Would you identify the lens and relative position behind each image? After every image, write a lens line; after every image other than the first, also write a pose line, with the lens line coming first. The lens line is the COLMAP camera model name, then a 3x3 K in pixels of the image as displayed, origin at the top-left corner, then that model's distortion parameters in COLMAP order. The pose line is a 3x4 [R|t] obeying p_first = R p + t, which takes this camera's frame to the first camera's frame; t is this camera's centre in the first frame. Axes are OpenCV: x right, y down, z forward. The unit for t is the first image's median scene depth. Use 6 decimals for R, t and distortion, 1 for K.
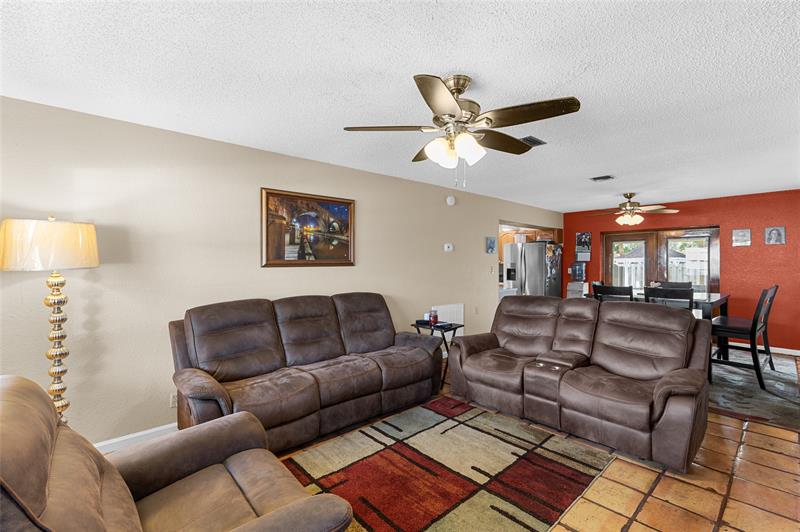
lens RADIAL K [[359.8, 0, 399.6], [0, 359.8, 264.0], [0, 0, 1]] dist [0.004270, -0.001069]
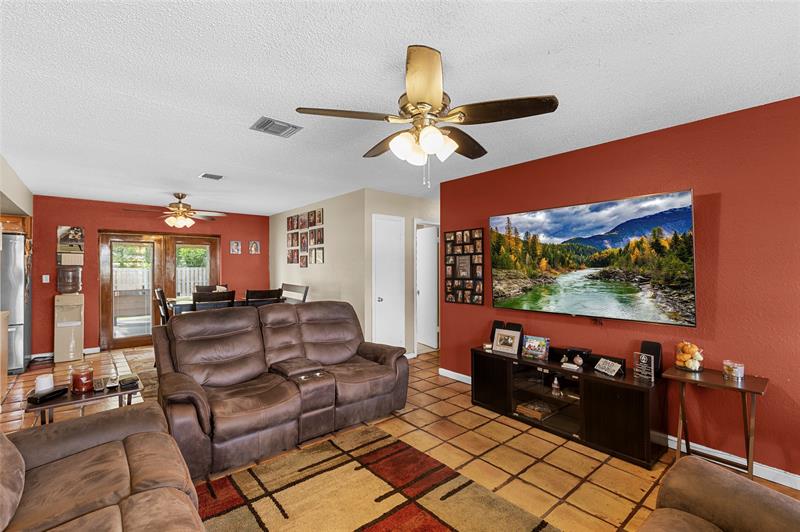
lens RADIAL K [[359.8, 0, 404.8], [0, 359.8, 267.2], [0, 0, 1]] dist [0.004270, -0.001069]
pose [[0.030447, 0.000335, 0.999536, -0.467233], [0.003052, 0.999995, -0.000428, -0.003445], [-0.999532, 0.003063, 0.030446, 0.626505]]
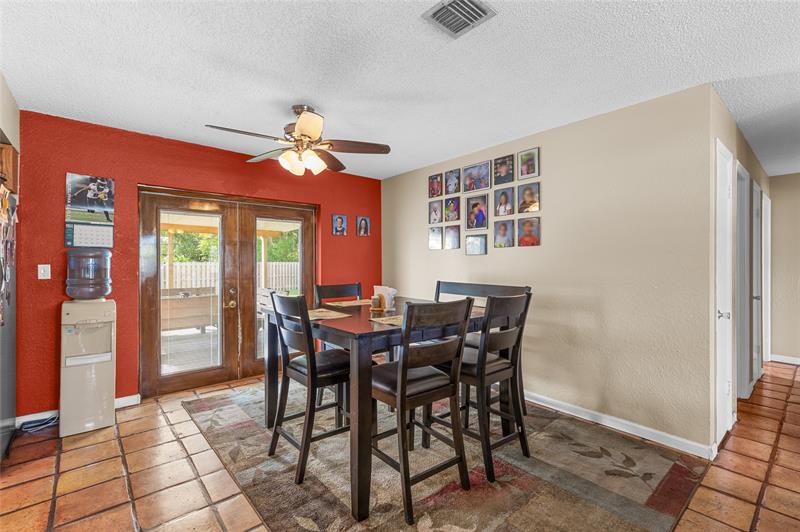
lens RADIAL K [[359.8, 0, 405.8], [0, 359.8, 264.4], [0, 0, 1]] dist [0.004270, -0.001069]
pose [[0.028747, 0.001180, 0.999586, 0.250555], [0.001107, 0.999999, -0.001212, 0.026750], [-0.999586, 0.001141, 0.028745, 1.382191]]
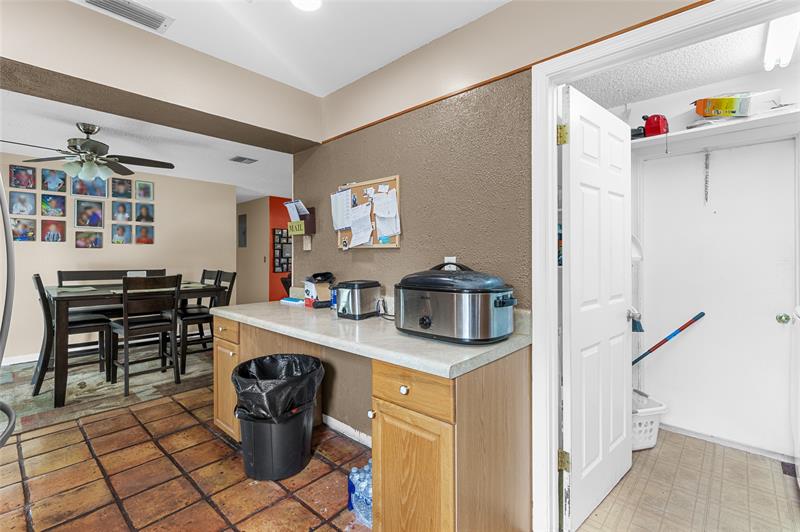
lens RADIAL K [[359.8, 0, 398.9], [0, 359.8, 253.4], [0, 0, 1]] dist [0.004270, -0.001069]
pose [[-0.996358, -0.001205, -0.085255, 0.306014], [-0.000746, 0.999985, -0.005414, 0.023060], [0.085260, -0.005330, -0.996344, 2.652269]]
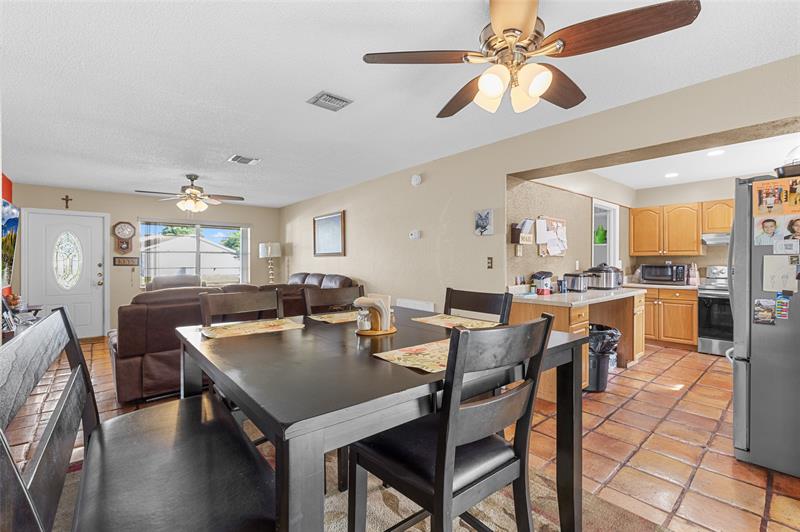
lens RADIAL K [[359.8, 0, 405.4], [0, 359.8, 260.7], [0, 0, 1]] dist [0.004270, -0.001069]
pose [[-0.031920, -0.001754, -0.999489, 1.520222], [-0.003827, 0.999991, -0.001633, 0.028446], [0.999483, 0.003773, -0.031927, 1.517613]]
